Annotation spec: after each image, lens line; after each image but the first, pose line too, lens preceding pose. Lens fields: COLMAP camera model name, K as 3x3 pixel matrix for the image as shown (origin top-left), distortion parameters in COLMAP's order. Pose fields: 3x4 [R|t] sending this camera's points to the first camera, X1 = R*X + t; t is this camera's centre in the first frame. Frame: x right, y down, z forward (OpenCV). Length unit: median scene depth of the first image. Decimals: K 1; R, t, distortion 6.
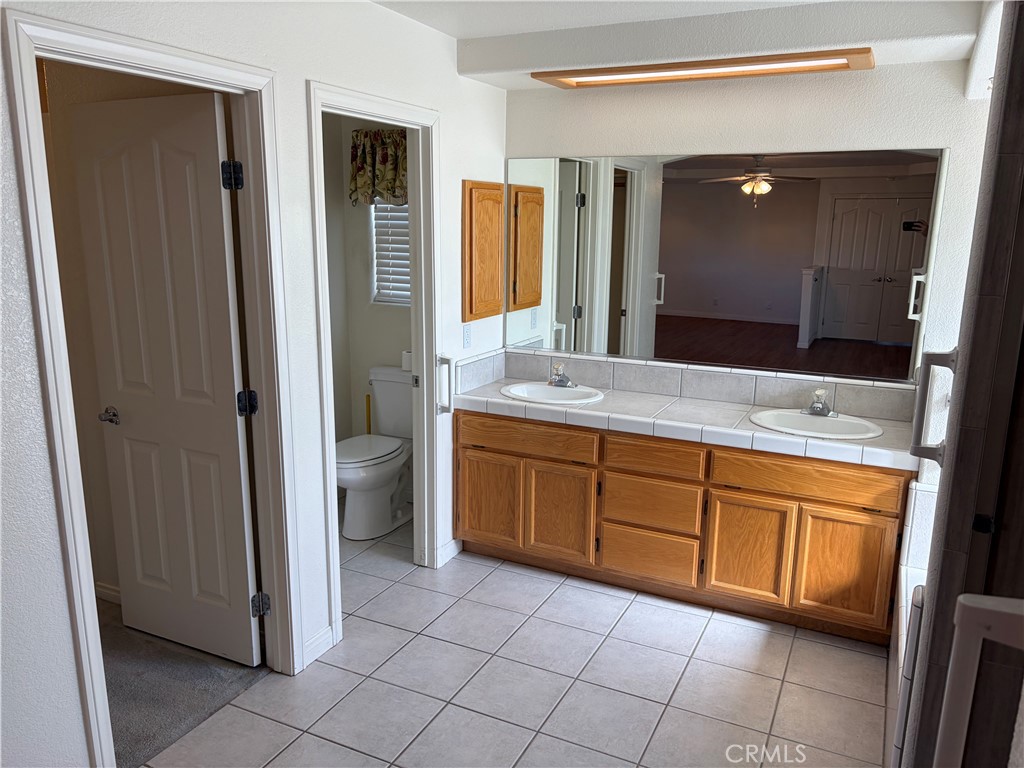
lens RADIAL K [[786.5, 0, 512.3], [0, 786.5, 387.8], [0, 0, 1]] dist [0.068672, -0.045113]
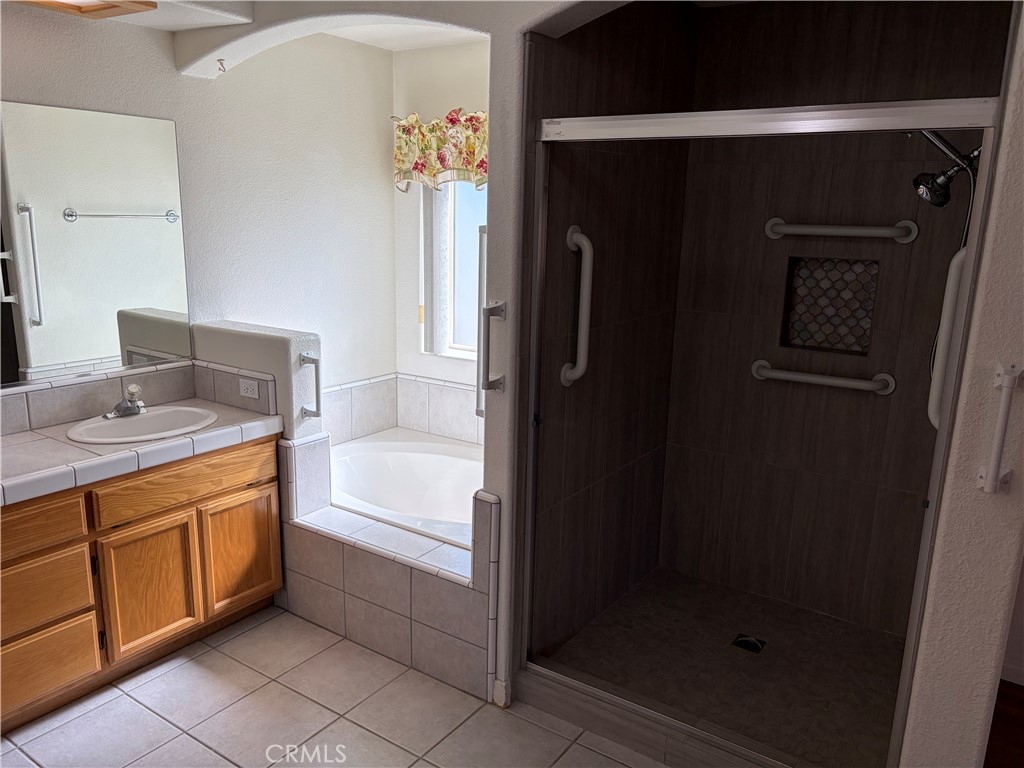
lens RADIAL K [[786.5, 0, 512.3], [0, 786.5, 384.5], [0, 0, 1]] dist [0.068672, -0.045113]
pose [[0.162996, -0.226533, 0.960268, -0.412204], [0.190492, 0.962197, 0.194654, -0.095920], [-0.968063, 0.151196, 0.199987, 0.438884]]
